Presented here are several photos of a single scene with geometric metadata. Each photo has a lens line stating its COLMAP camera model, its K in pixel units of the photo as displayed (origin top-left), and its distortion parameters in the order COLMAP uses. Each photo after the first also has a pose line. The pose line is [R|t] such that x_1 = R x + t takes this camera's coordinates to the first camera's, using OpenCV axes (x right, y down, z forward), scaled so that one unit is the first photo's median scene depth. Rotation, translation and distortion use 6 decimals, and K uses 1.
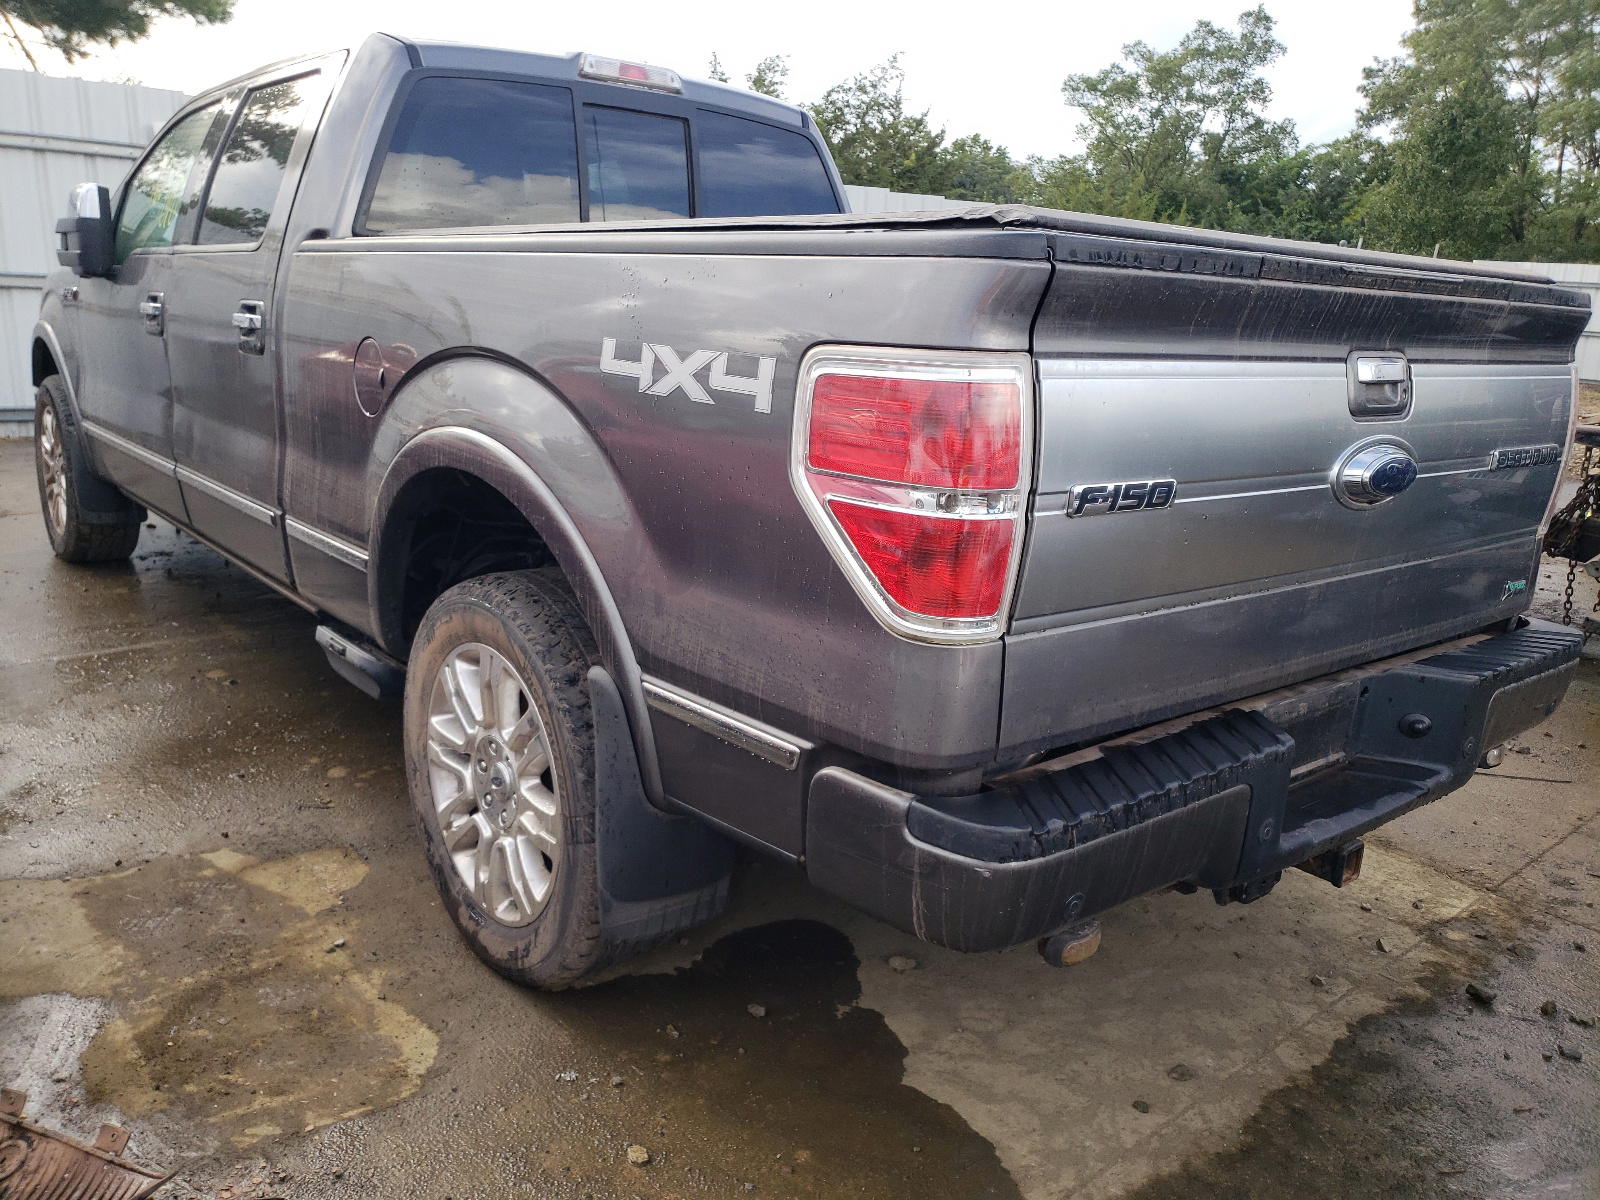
lens RADIAL K [[1303.2, 0, 791.4], [0, 1303.2, 592.2], [0, 0, 1]] dist [0.061157, -0.098114]
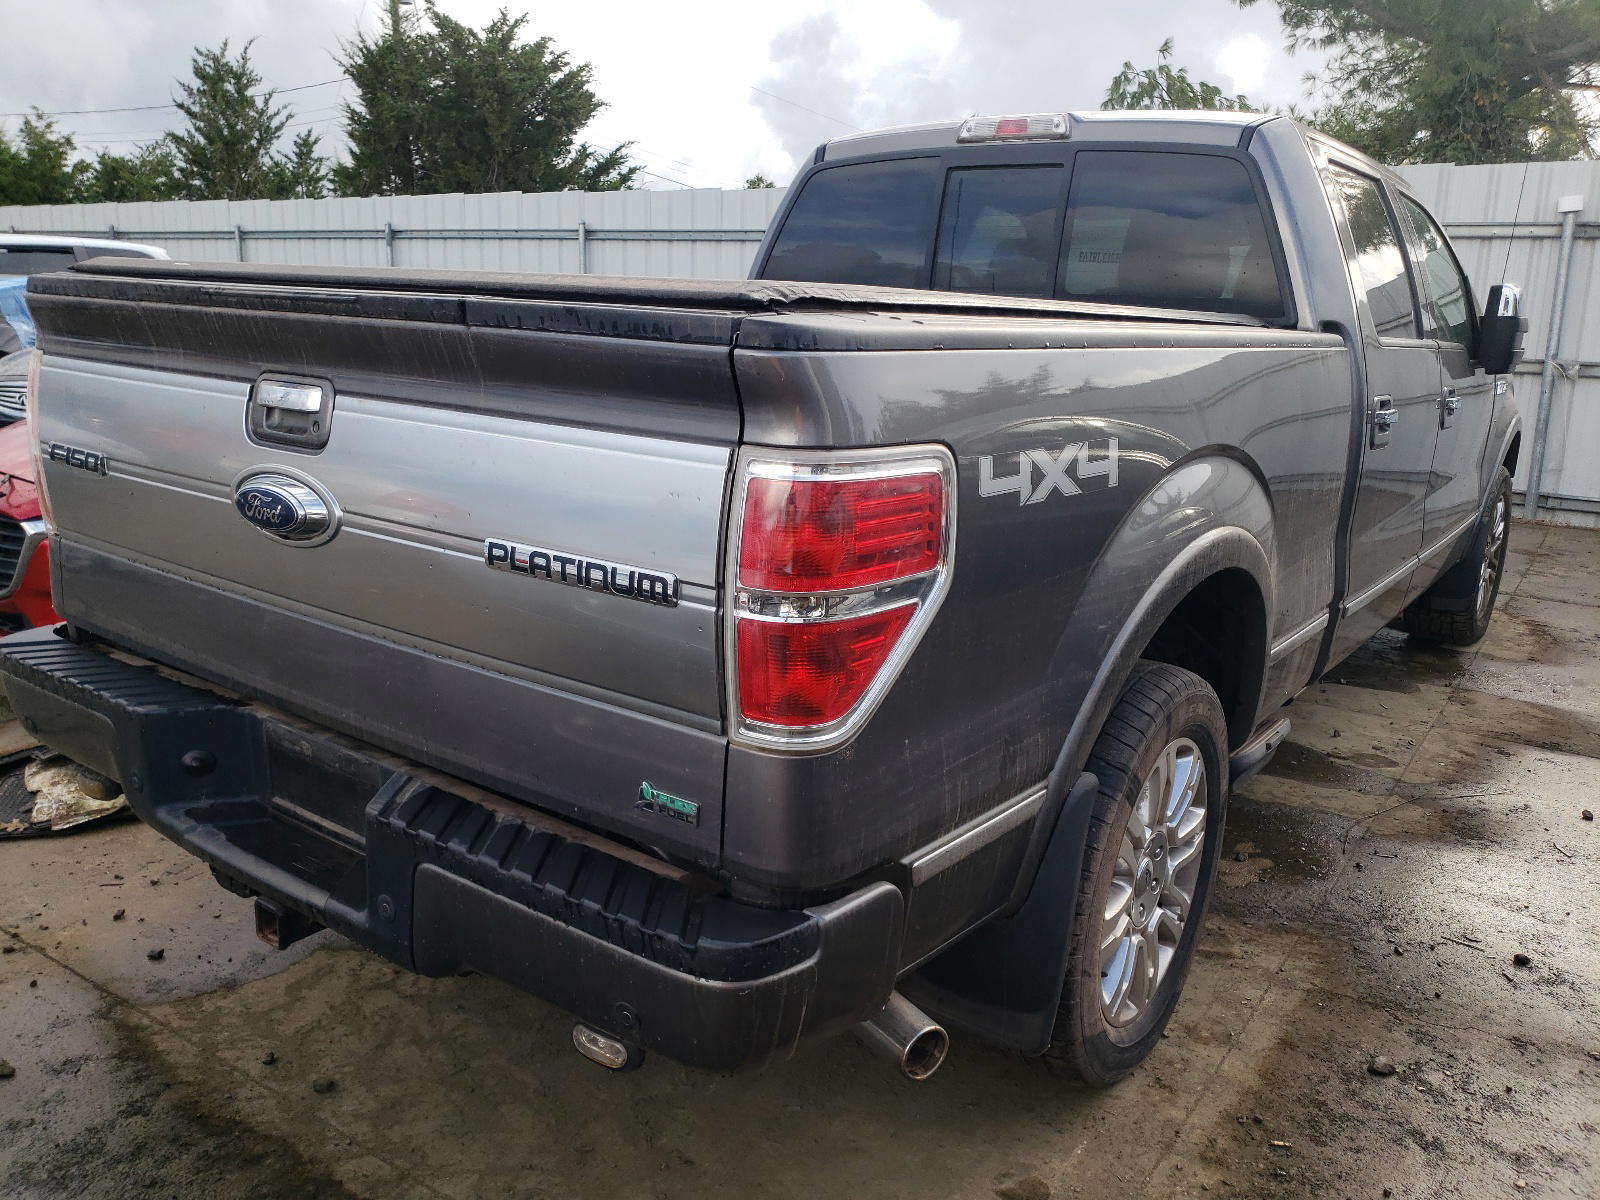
lens RADIAL K [[1303.2, 0, 791.4], [0, 1303.2, 592.2], [0, 0, 1]] dist [0.061157, -0.098114]
pose [[0.208787, 0.174830, -0.962207, 1.202106], [-0.244026, 0.962082, 0.121857, -0.197569], [0.947027, 0.209362, 0.243533, 0.954243]]
